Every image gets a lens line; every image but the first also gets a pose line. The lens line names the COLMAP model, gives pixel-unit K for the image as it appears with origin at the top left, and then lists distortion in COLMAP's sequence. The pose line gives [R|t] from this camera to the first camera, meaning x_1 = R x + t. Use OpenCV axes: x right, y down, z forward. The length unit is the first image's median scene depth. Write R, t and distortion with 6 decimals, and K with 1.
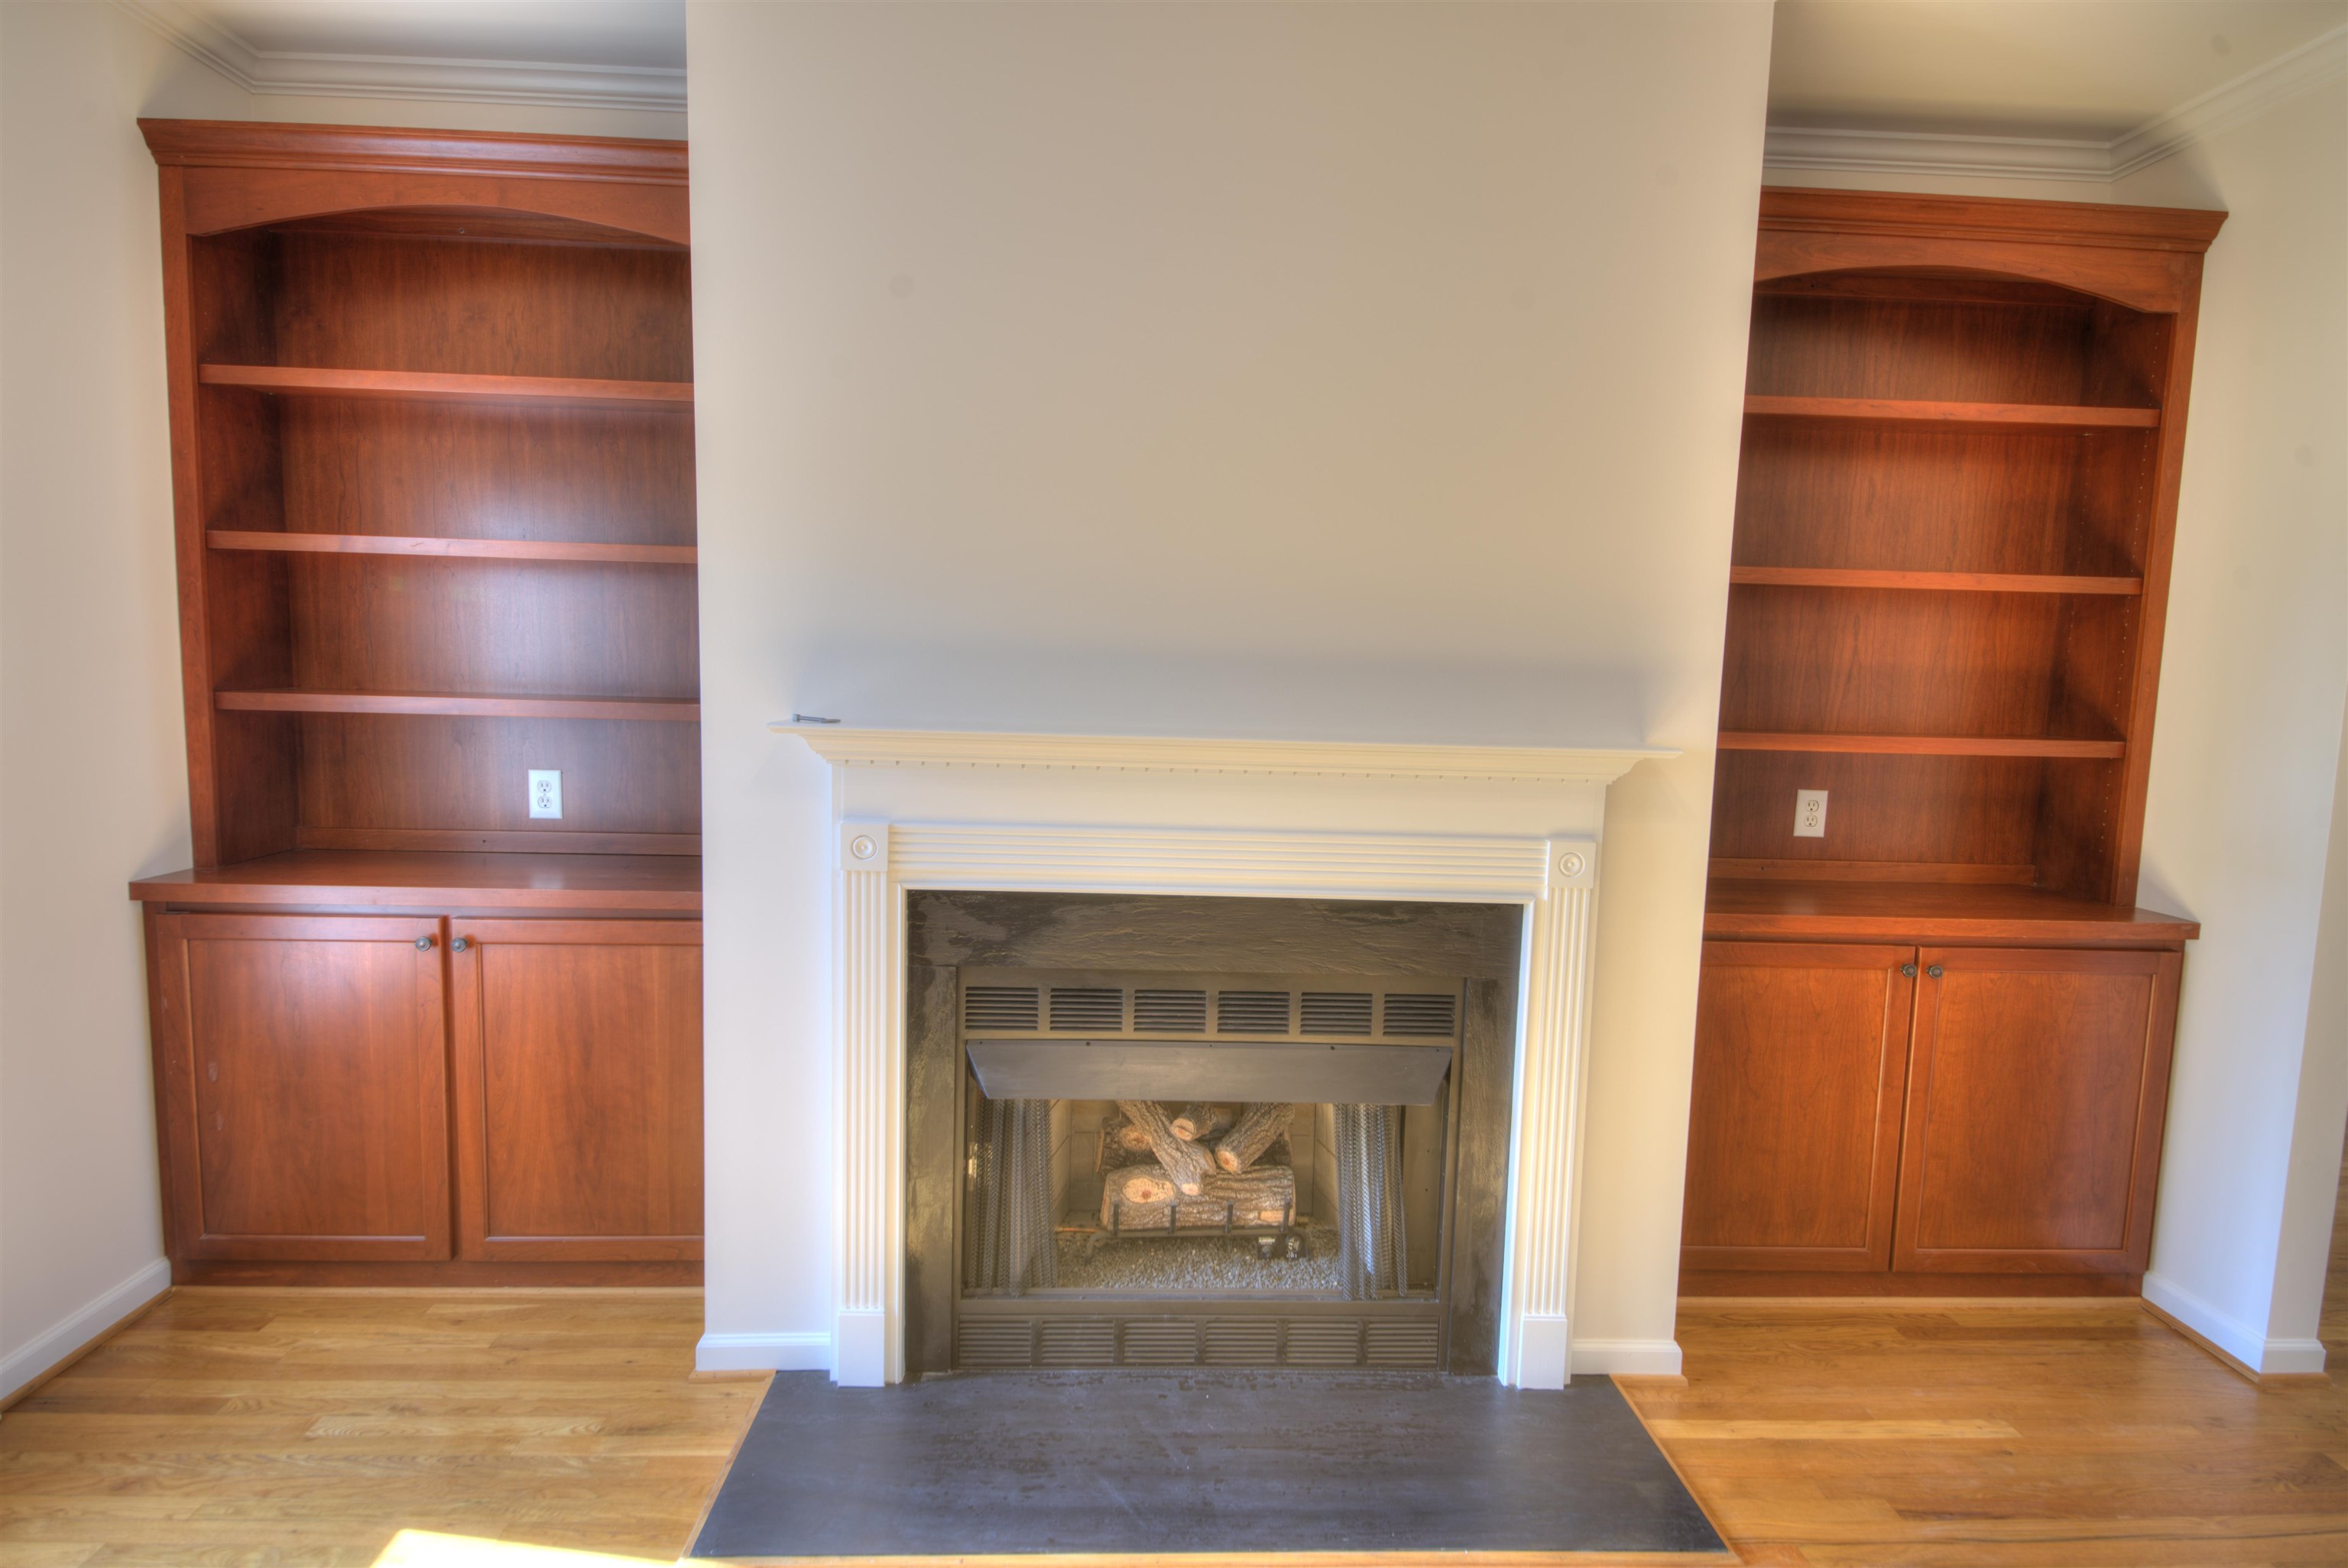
lens RADIAL K [[1267.8, 0, 1189.2], [0, 1267.8, 779.1], [0, 0, 1]] dist [0.032343, -0.019556]
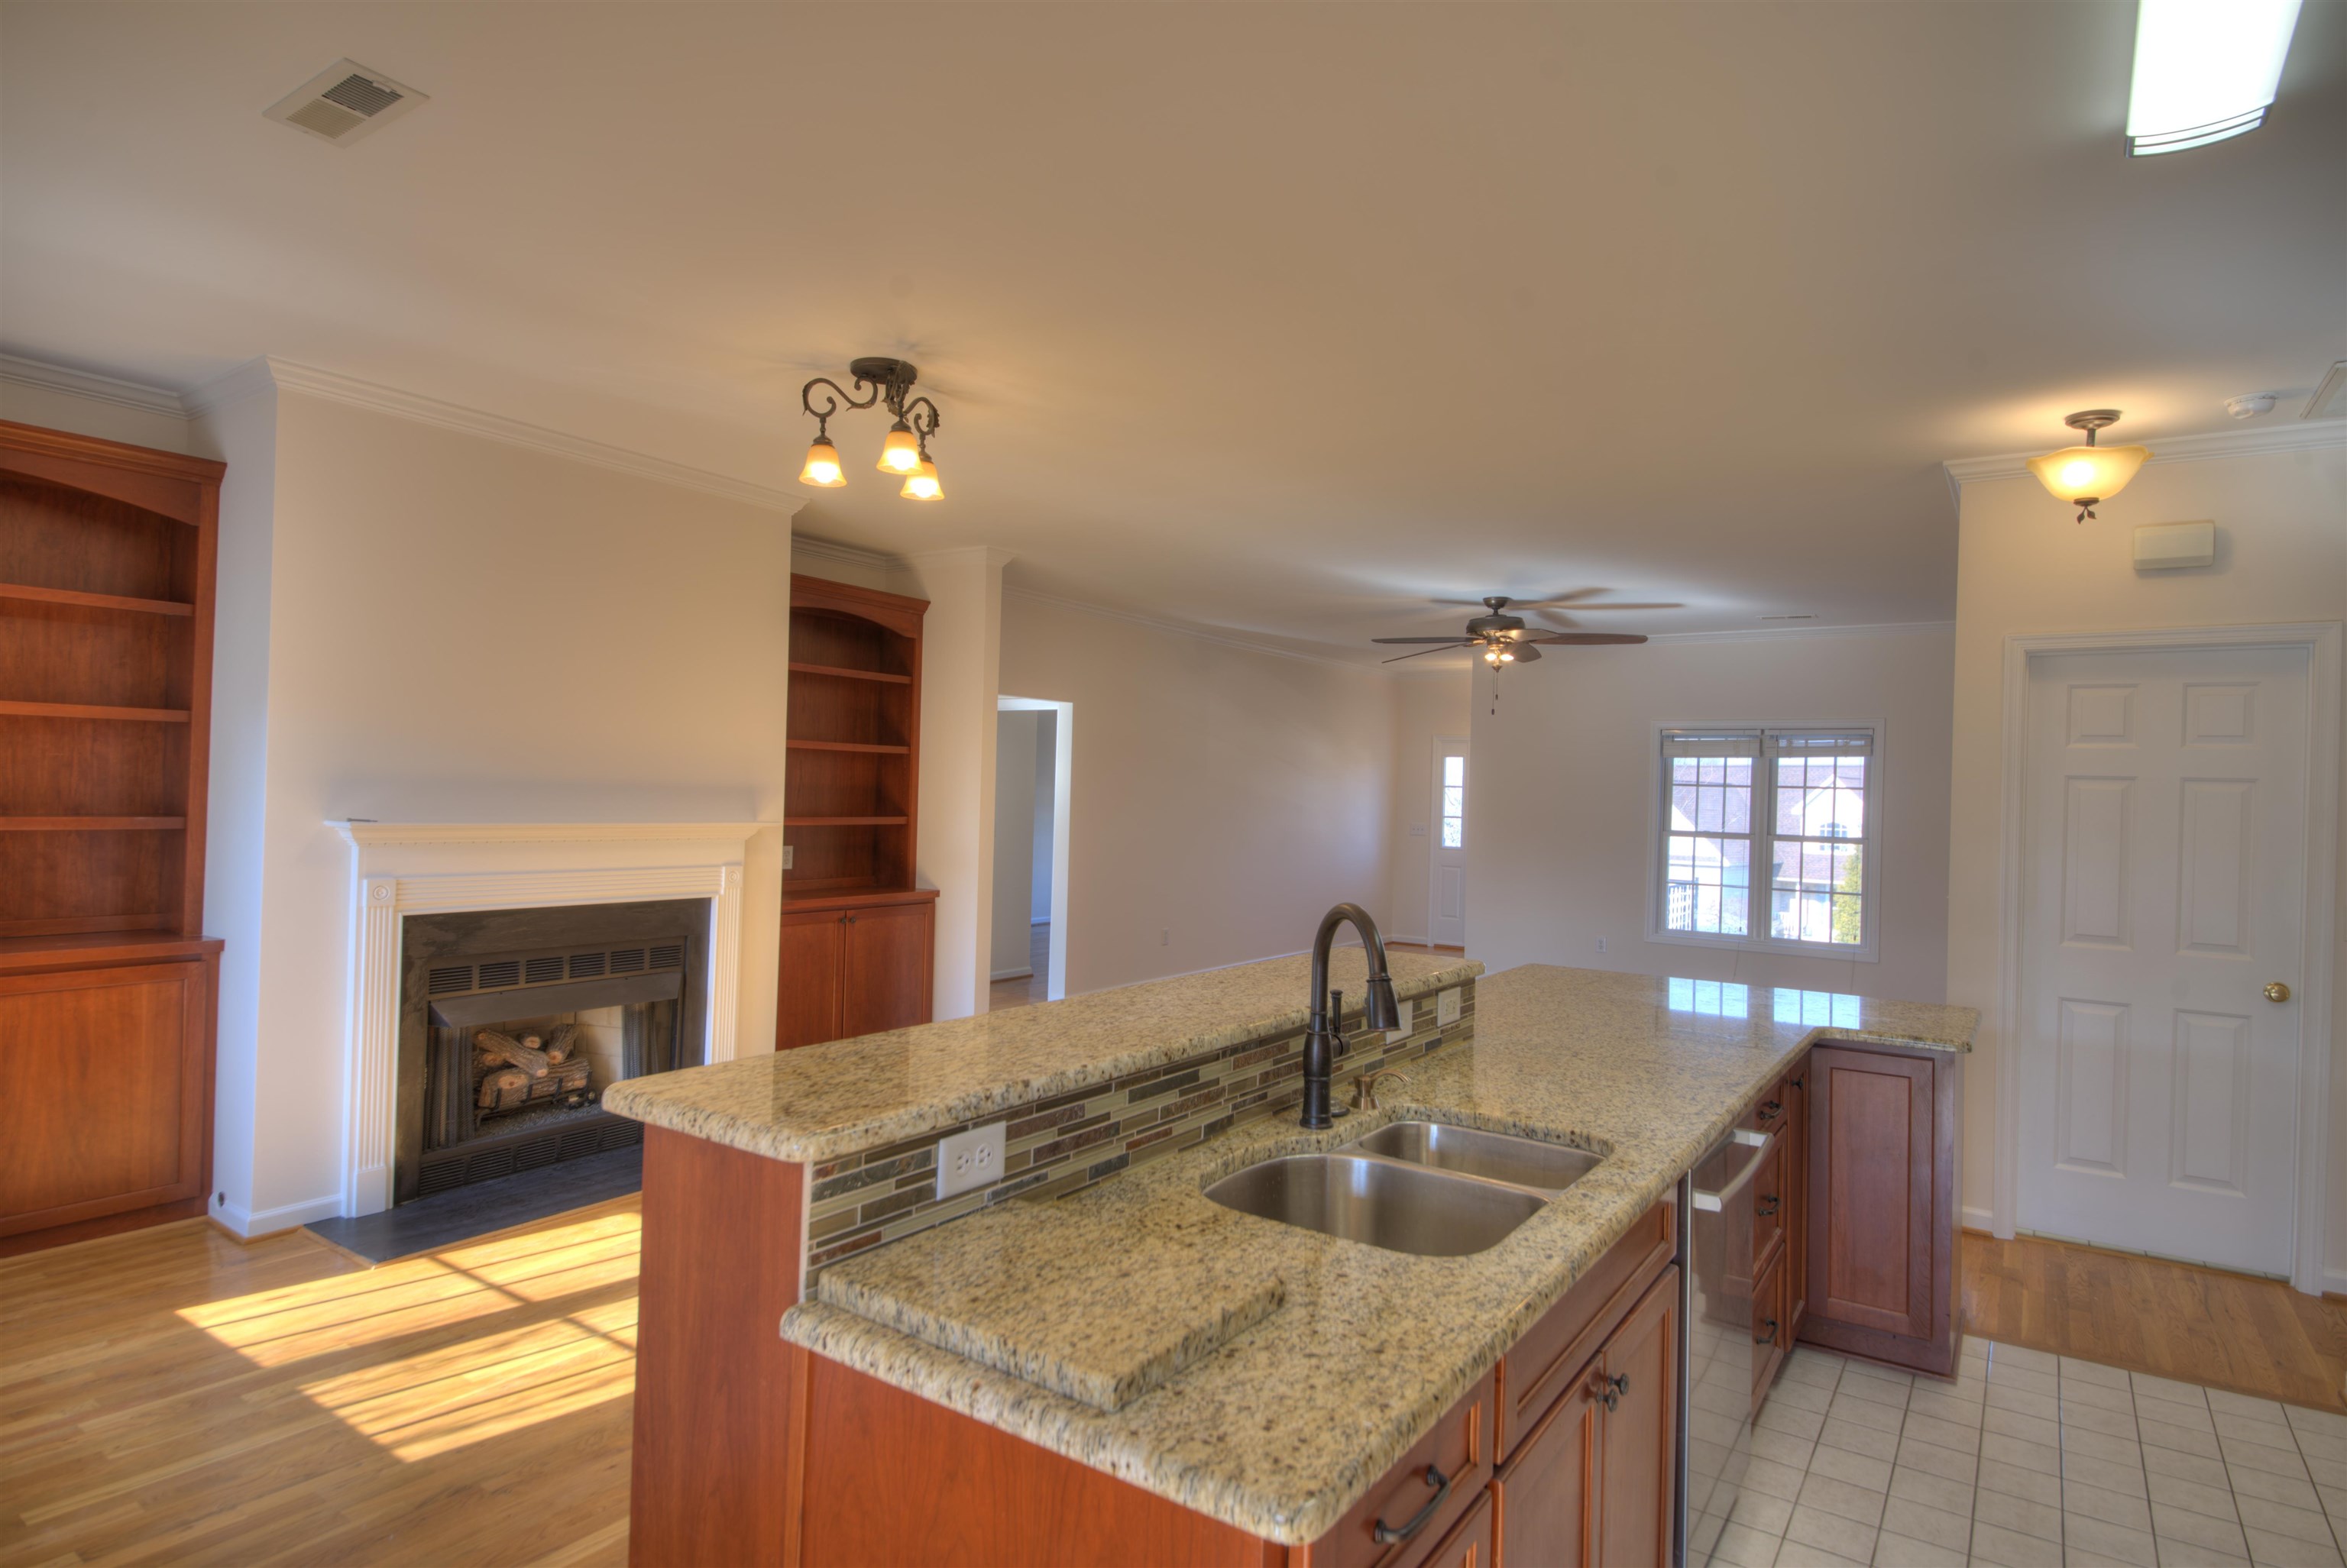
lens RADIAL K [[1267.3, 0, 1168.0], [0, 1267.3, 794.8], [0, 0, 1]] dist [0.032343, -0.019556]
pose [[0.605458, -0.013457, 0.795764, -0.894965], [0.071685, 0.996715, -0.037687, 0.056407], [-0.792642, 0.079862, 0.604434, -0.843667]]
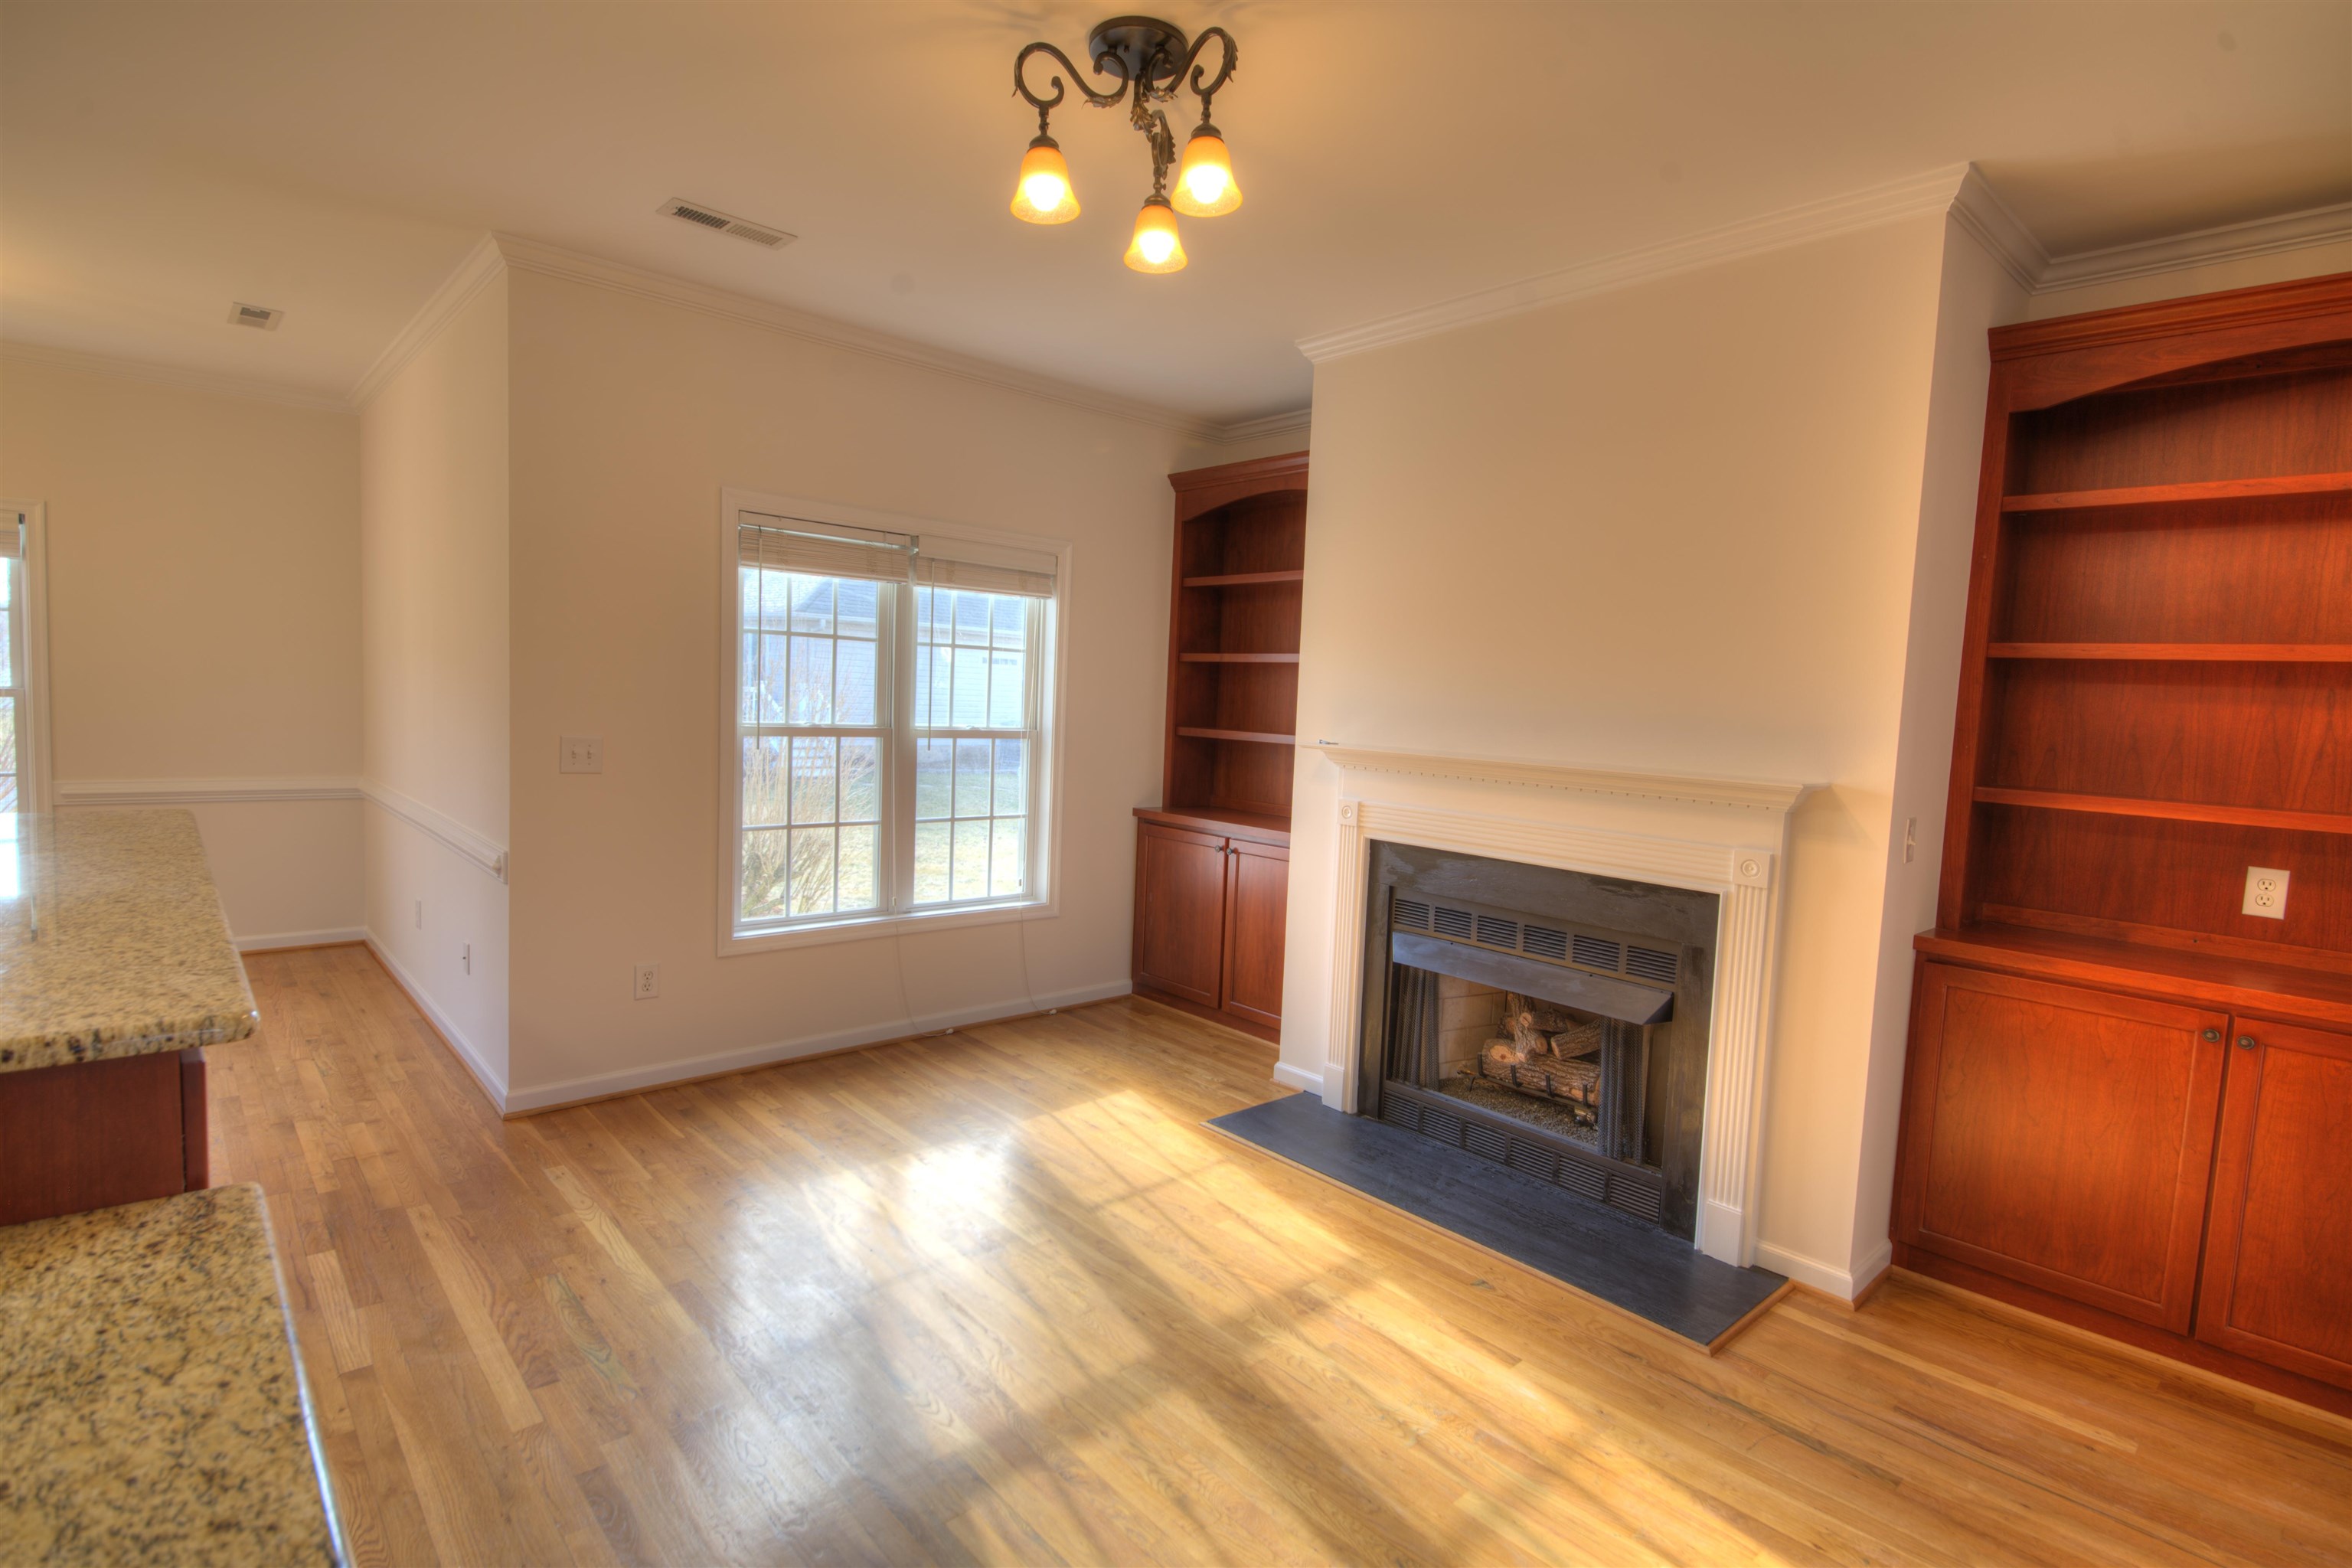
lens RADIAL K [[1130.9, 0, 1165.9], [0, 1130.9, 771.9], [0, 0, 1]] dist [-0.003831, -0.001386]
pose [[0.632662, 0.052547, -0.772644, 0.759375], [-0.104179, 0.994401, -0.017676, 0.046523], [0.767389, 0.091676, 0.634594, -0.233925]]
